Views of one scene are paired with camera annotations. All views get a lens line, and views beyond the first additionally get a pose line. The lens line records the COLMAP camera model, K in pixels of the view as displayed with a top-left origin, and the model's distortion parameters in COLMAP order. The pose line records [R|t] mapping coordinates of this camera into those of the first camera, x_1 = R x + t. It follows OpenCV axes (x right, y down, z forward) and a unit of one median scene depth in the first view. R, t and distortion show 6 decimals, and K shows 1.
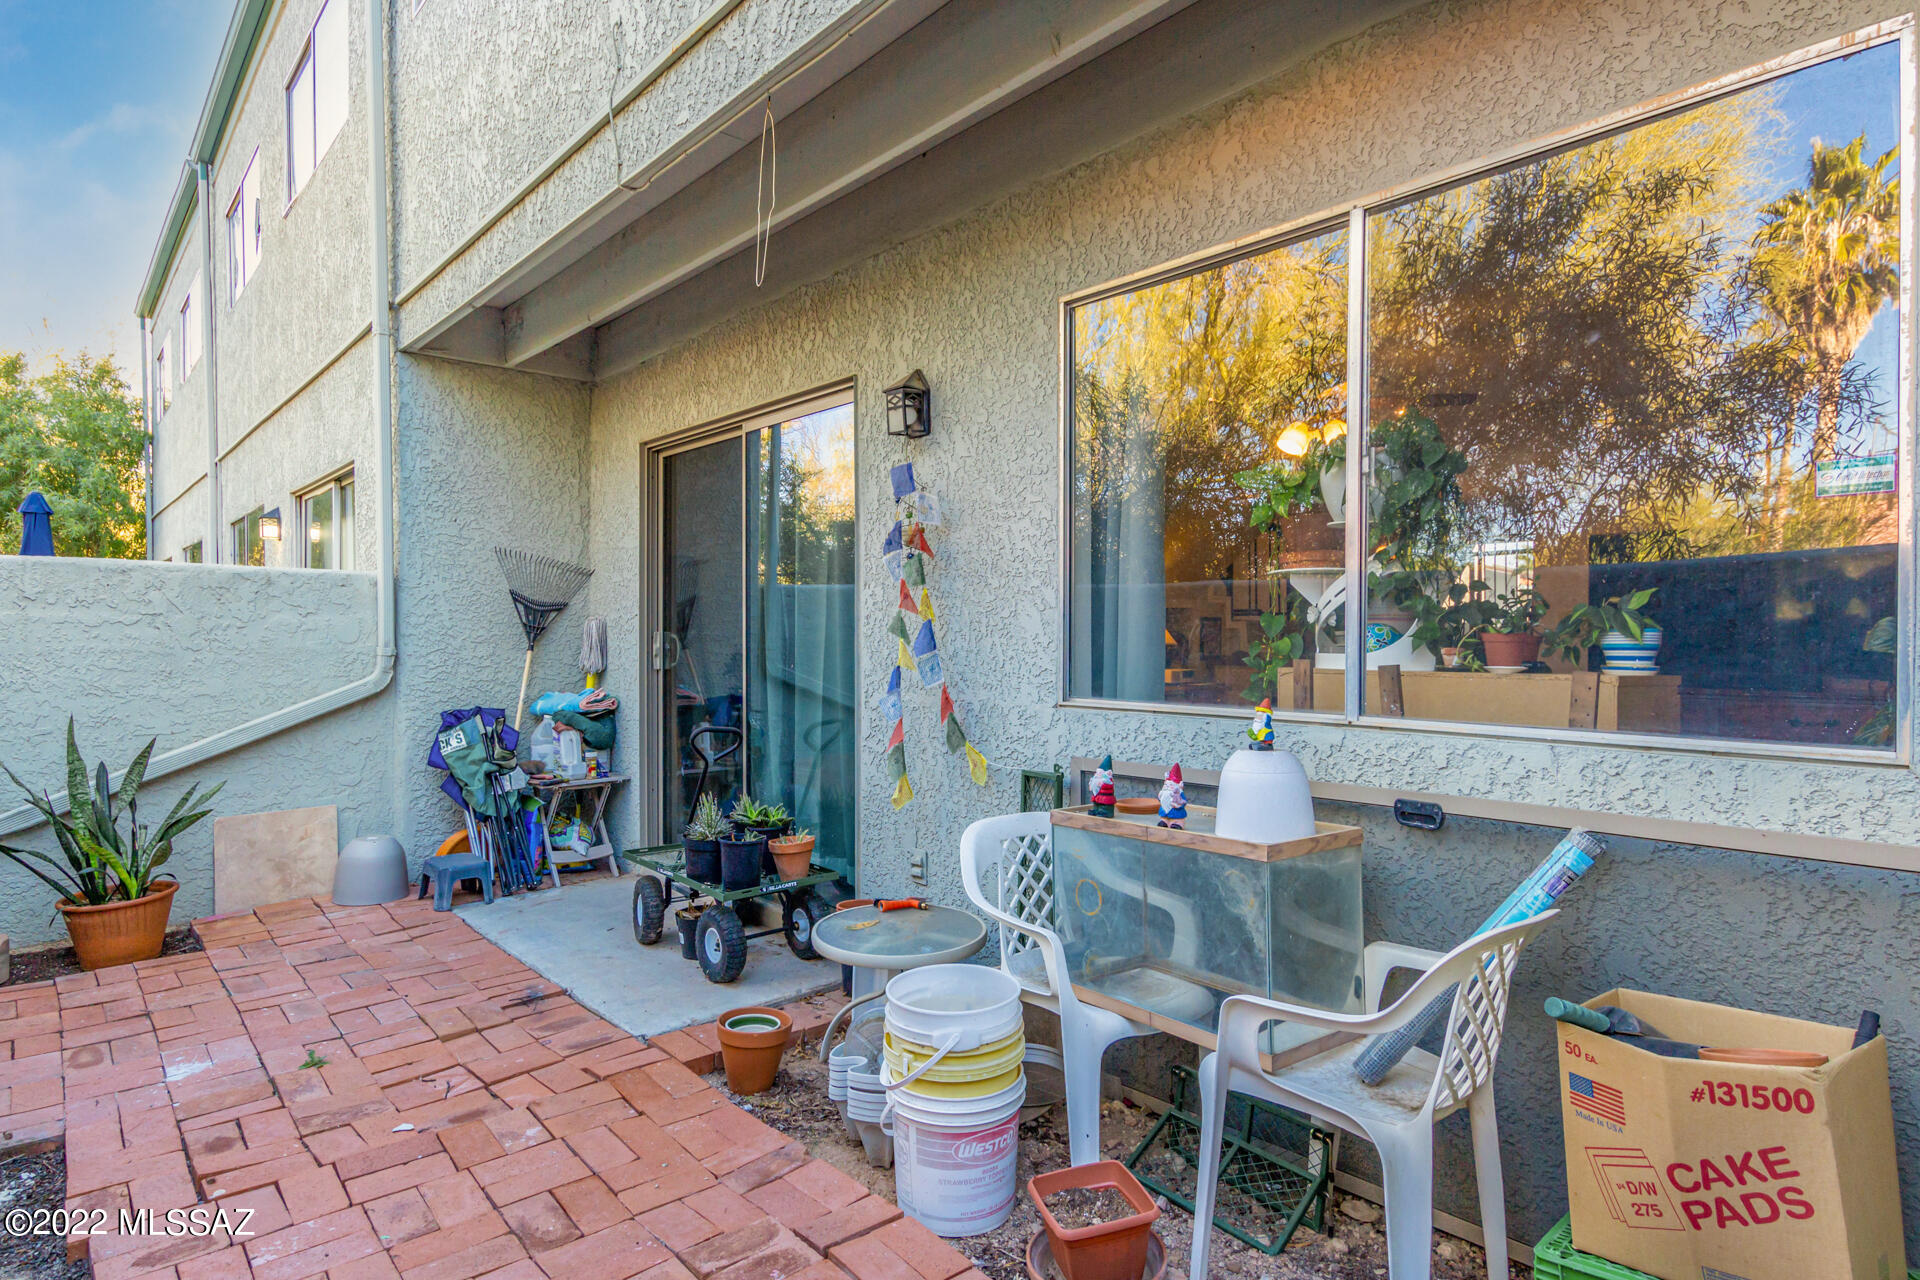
lens RADIAL K [[1075.5, 0, 959.5], [0, 1075.5, 636.3], [0, 0, 1]] dist [0.034067, -0.000124]
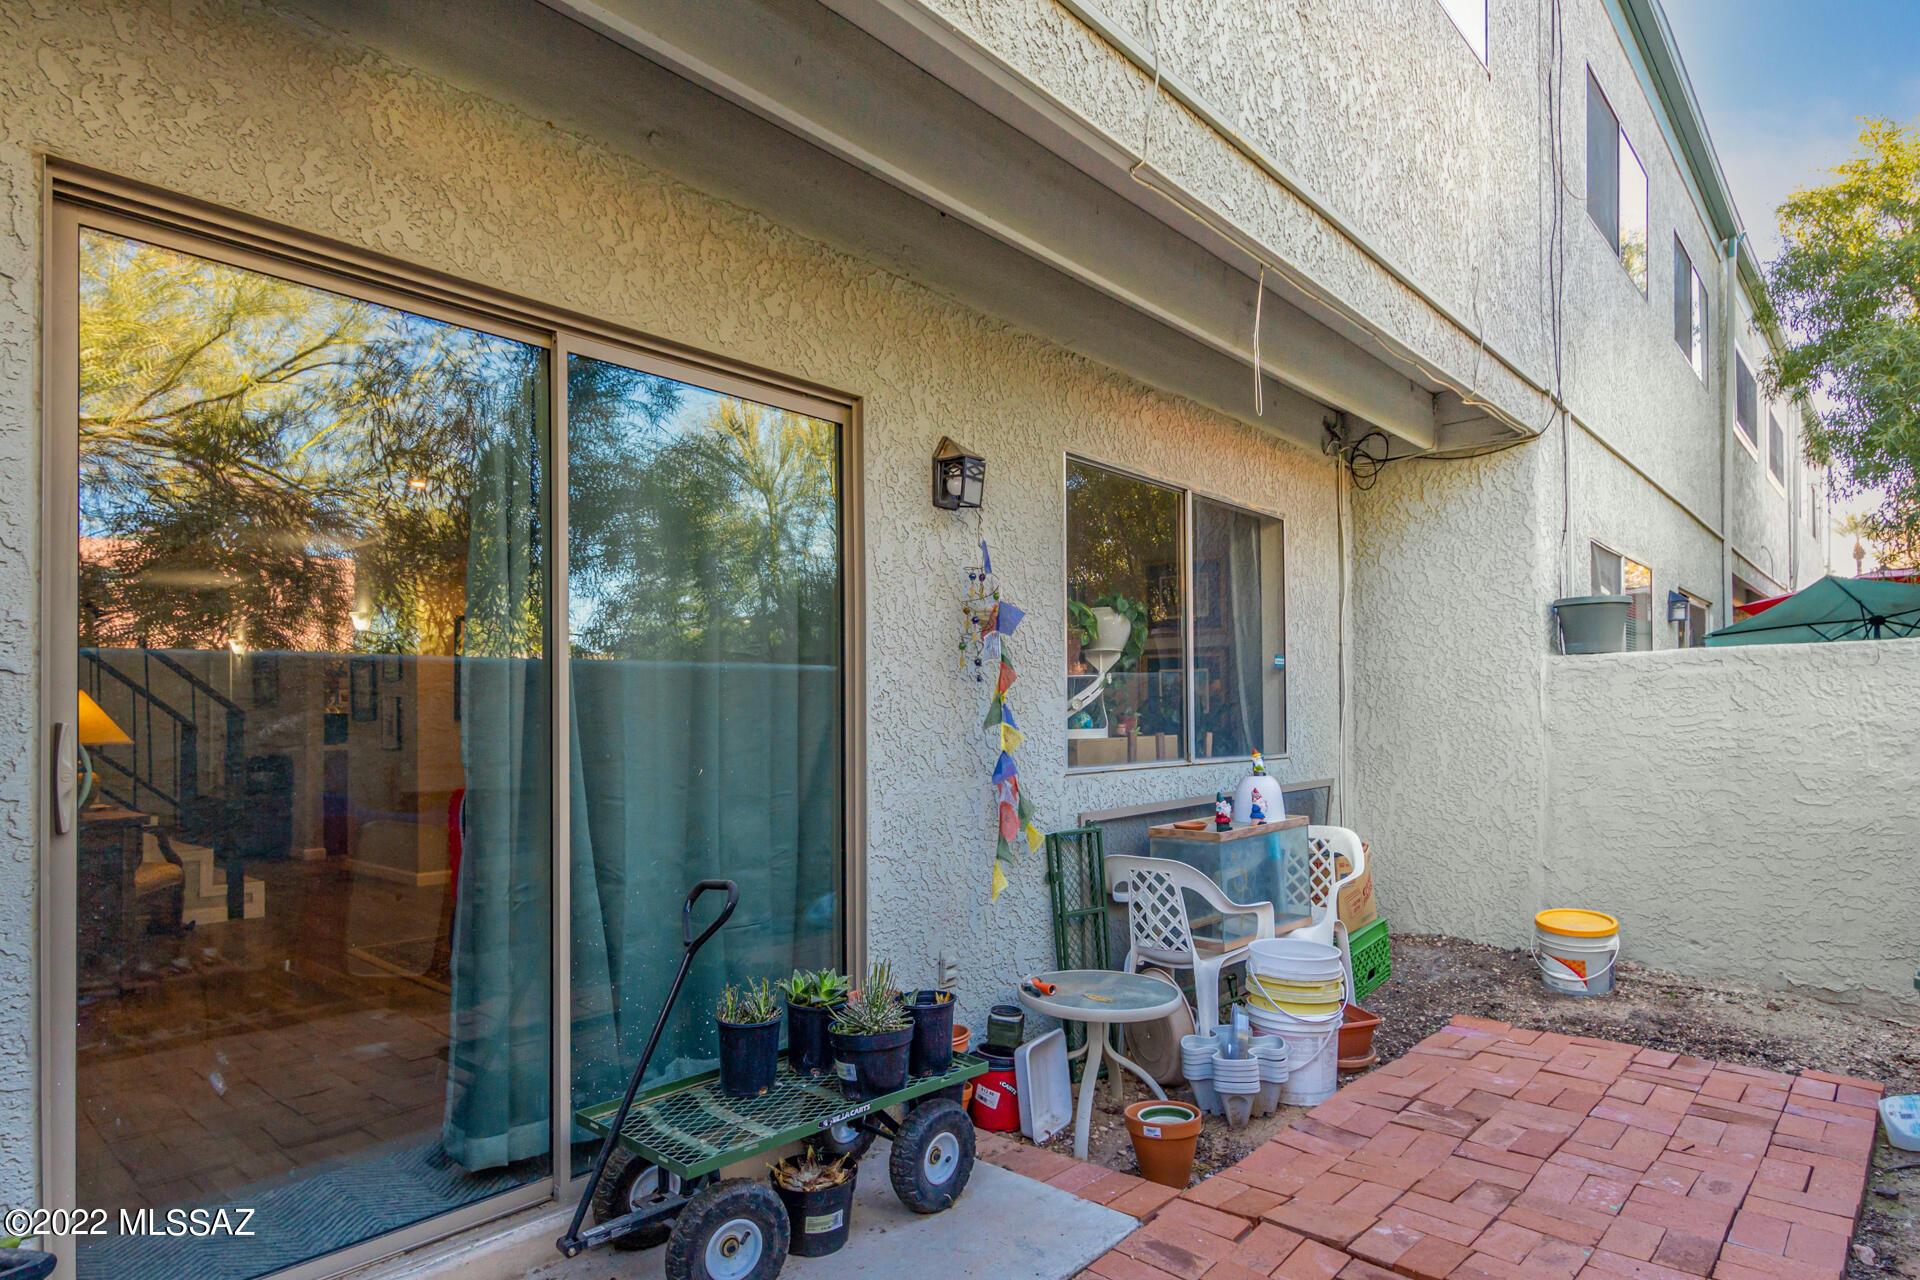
lens RADIAL K [[1053.9, 0, 960.0], [0, 1053.9, 707.3], [0, 0, 1]] dist [-0.000122, -0.000538]
pose [[-0.121195, 0.011413, 0.992563, -1.068279], [0.011294, 0.999885, -0.010118, -0.002457], [-0.992564, 0.009984, -0.121310, 1.240273]]
